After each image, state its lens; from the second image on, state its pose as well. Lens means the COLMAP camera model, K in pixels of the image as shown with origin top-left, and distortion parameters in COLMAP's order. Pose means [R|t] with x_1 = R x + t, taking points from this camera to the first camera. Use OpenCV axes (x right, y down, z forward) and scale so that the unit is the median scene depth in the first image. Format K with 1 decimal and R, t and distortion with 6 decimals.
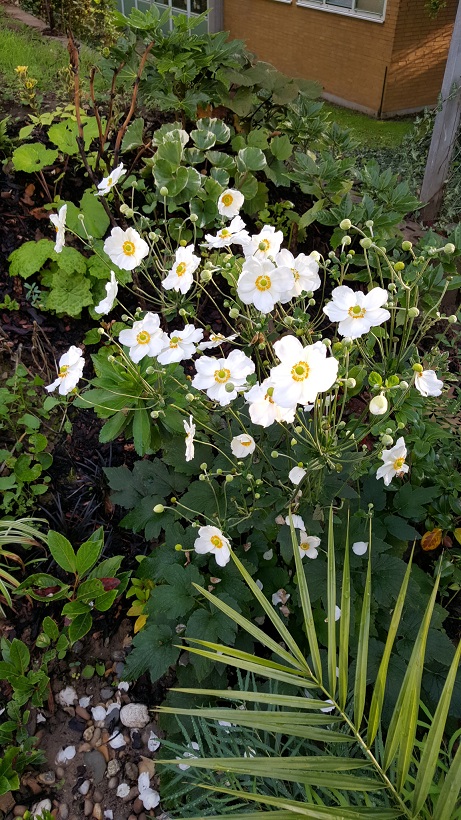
lens RADIAL K [[633.3, 0, 235.1], [0, 633.3, 405.7], [0, 0, 1]] dist [0.049534, -0.092136]
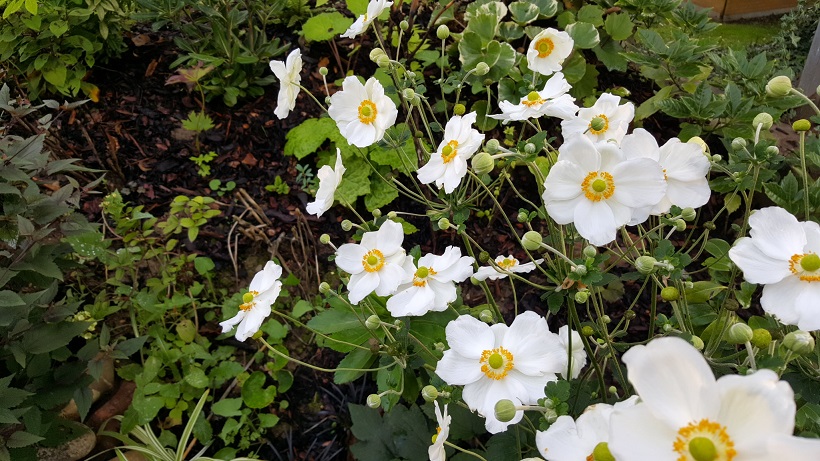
lens RADIAL K [[633.3, 0, 409.1], [0, 633.3, 233.1], [0, 0, 1]] dist [0.049534, -0.092136]
pose [[0.974326, 0.093791, -0.204676, 0.004116], [-0.114343, 0.989266, -0.090989, -0.077943], [0.193945, 0.112057, 0.974592, 0.403221]]
